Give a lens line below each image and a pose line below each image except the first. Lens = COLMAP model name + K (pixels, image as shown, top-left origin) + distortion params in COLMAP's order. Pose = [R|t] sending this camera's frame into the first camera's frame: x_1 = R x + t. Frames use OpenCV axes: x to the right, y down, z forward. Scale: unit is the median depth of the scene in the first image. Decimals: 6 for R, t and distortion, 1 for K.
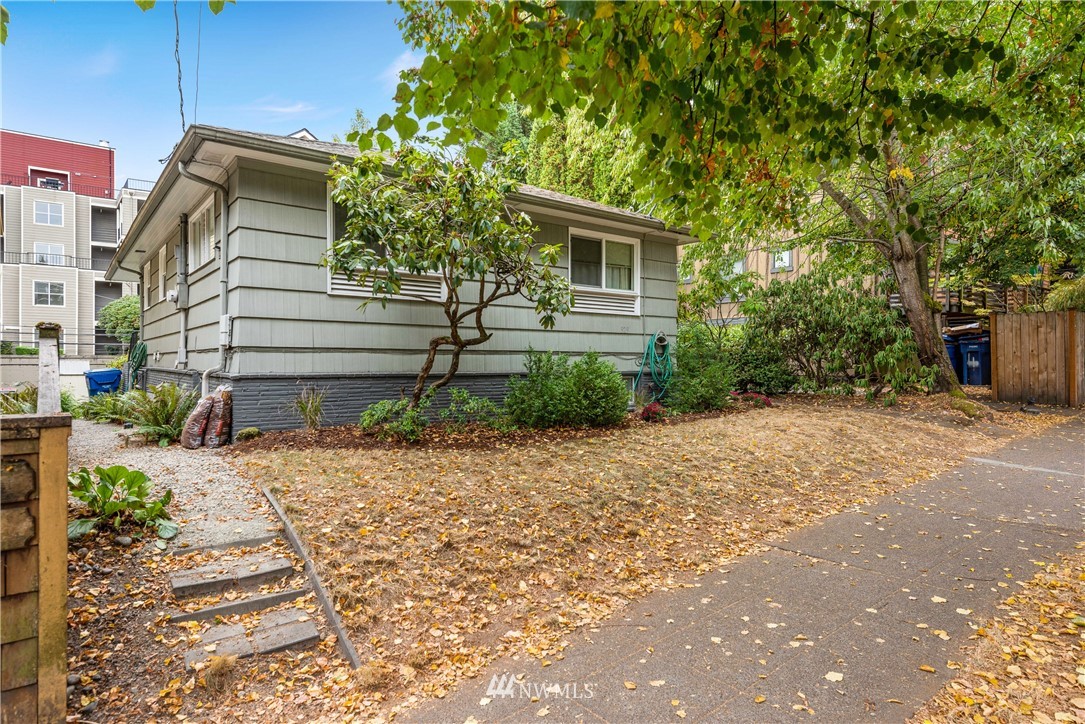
lens RADIAL K [[613.2, 0, 546.3], [0, 613.2, 347.1], [0, 0, 1]] dist [0.002464, -0.000866]
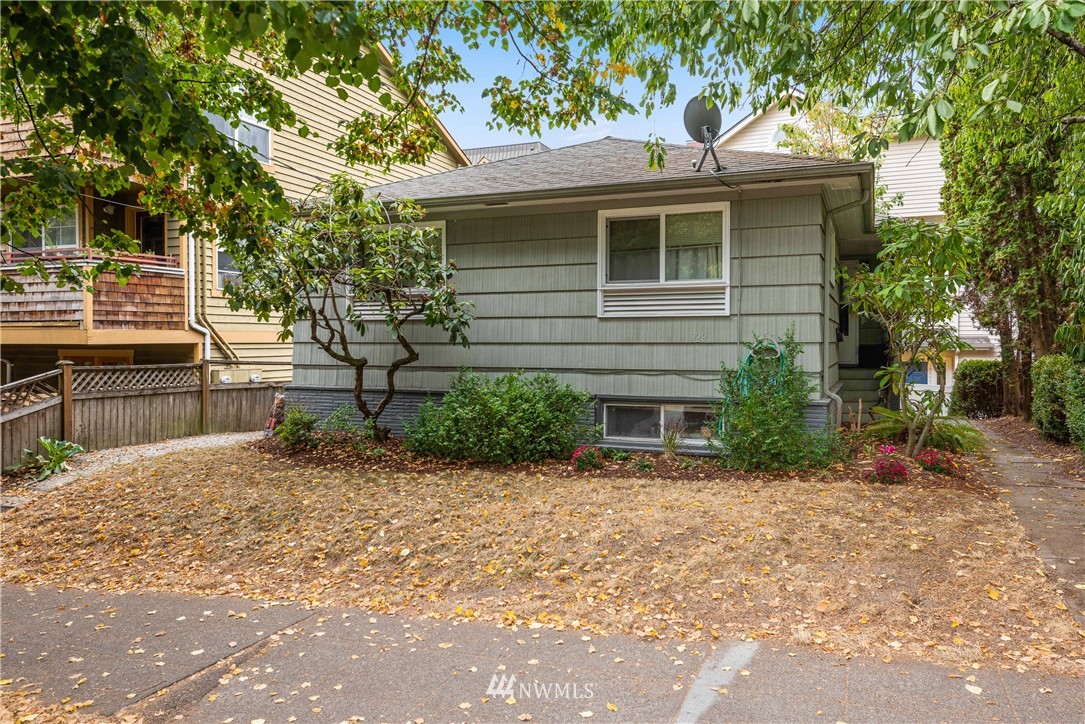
lens RADIAL K [[782.5, 0, 543.8], [0, 782.5, 342.4], [0, 0, 1]] dist [0.030991, -0.002113]
pose [[0.483171, -0.001830, -0.875524, 0.843180], [0.014476, 0.999878, 0.005899, -0.031655], [0.875406, -0.015525, 0.483139, 0.426476]]
